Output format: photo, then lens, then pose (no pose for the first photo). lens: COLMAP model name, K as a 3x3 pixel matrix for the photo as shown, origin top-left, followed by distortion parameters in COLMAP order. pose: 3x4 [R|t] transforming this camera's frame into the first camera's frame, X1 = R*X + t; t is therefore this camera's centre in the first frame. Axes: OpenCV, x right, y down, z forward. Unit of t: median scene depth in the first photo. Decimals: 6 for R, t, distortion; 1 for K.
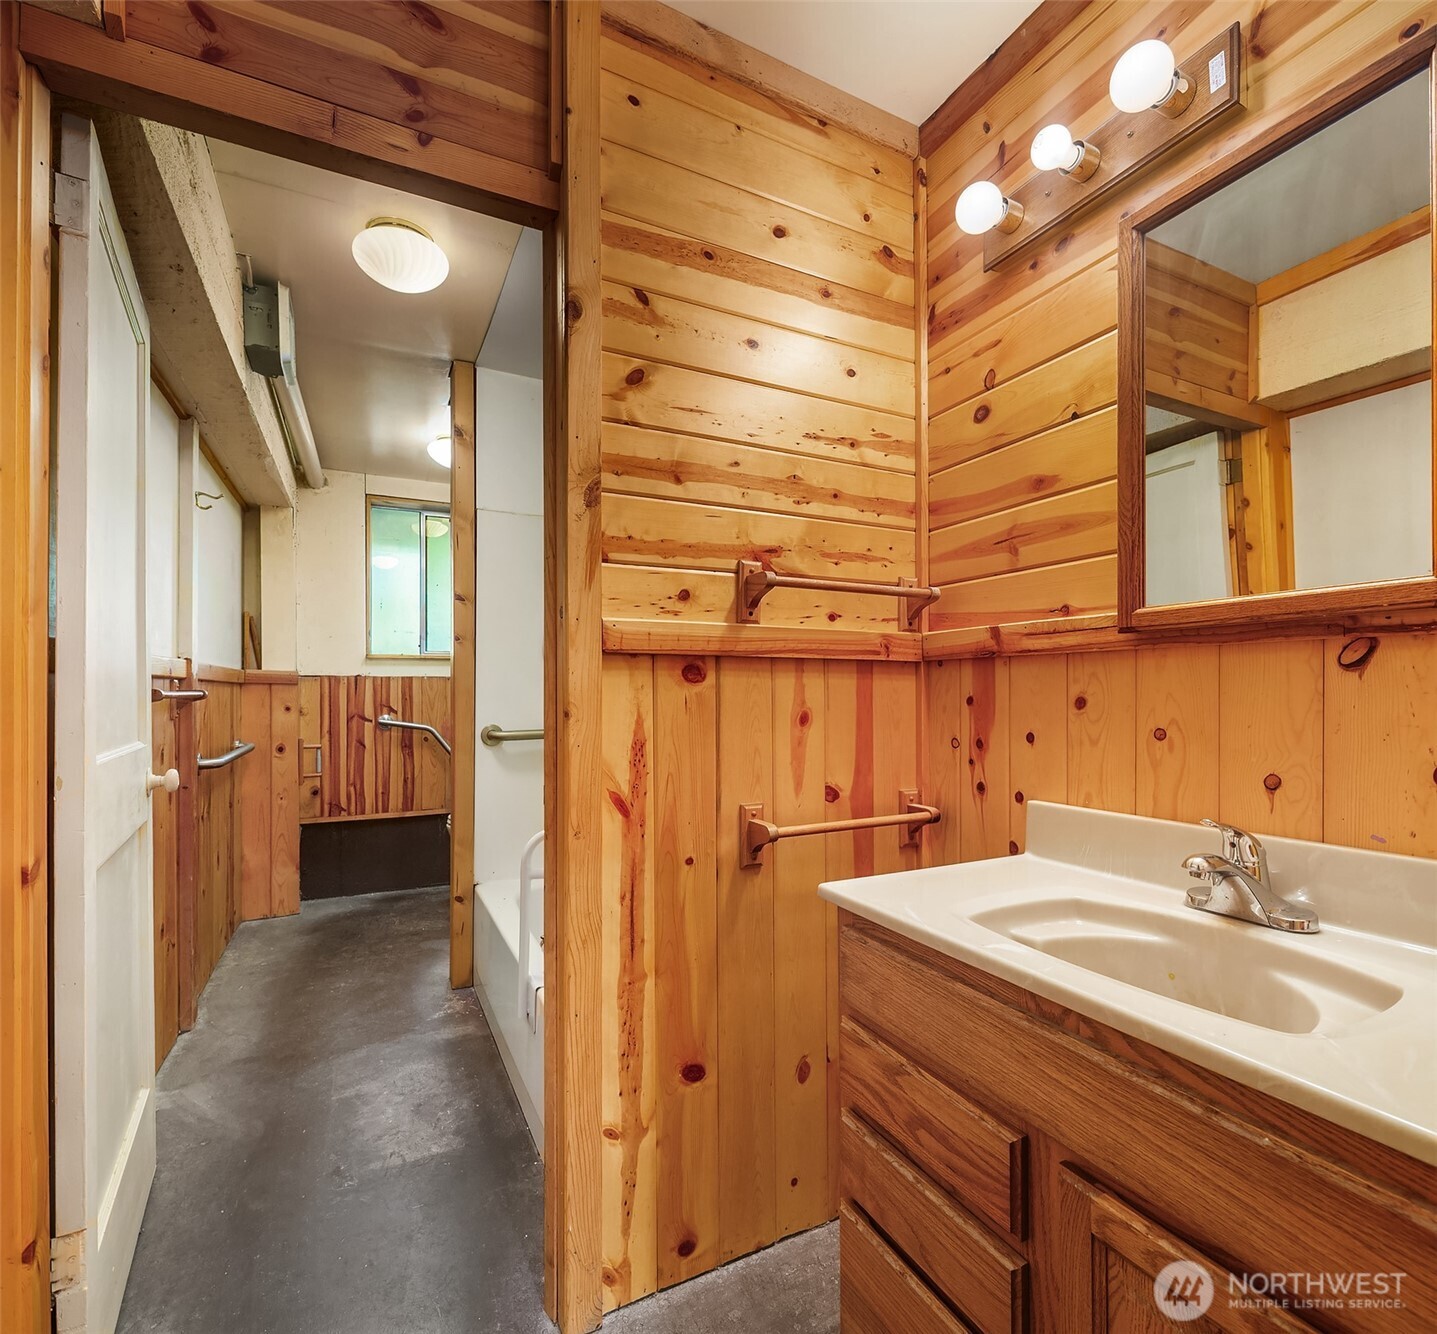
lens RADIAL K [[707.5, 0, 722.2], [0, 707.5, 694.5], [0, 0, 1]] dist [0.015516, -0.001995]
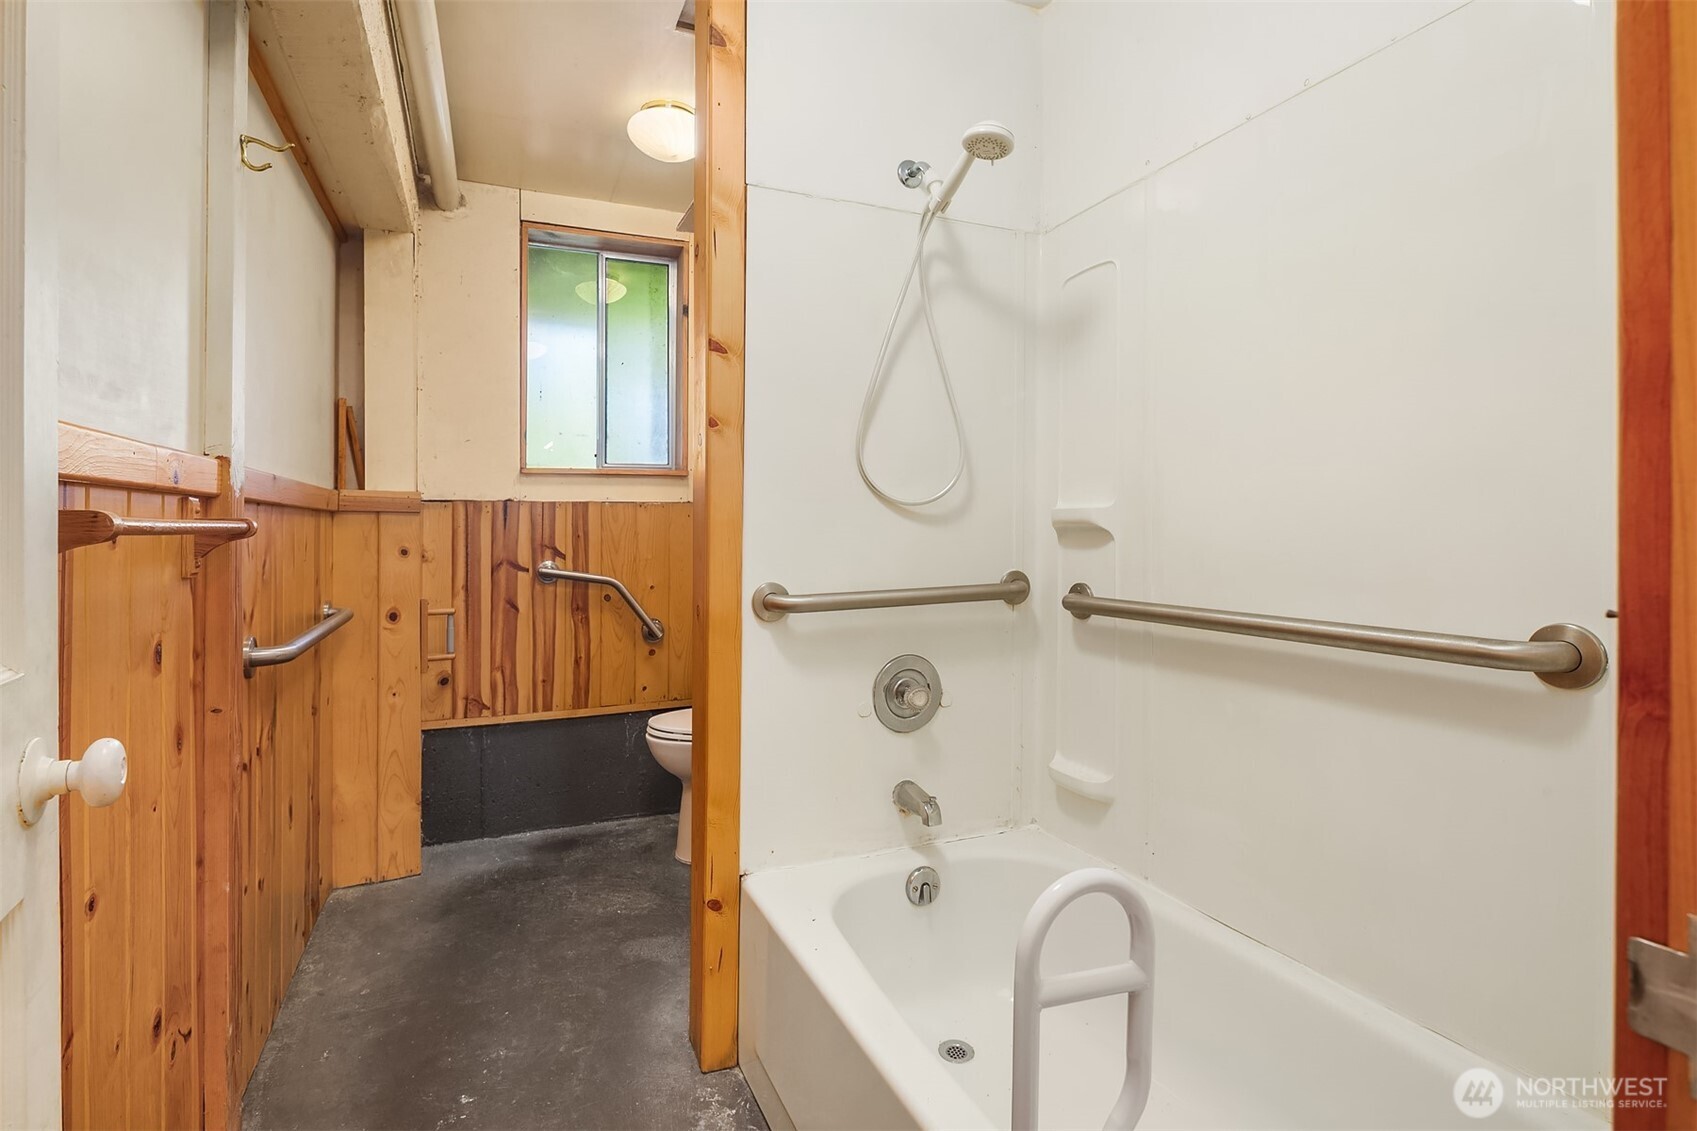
lens RADIAL K [[841.7, 0, 864.8], [0, 841.7, 521.3], [0, 0, 1]] dist [0.003316, 0.003626]
pose [[0.999179, -0.002427, -0.040441, -0.171391], [0.002001, 0.999942, -0.010581, 0.001678], [0.040464, 0.010491, 0.999126, 0.268041]]
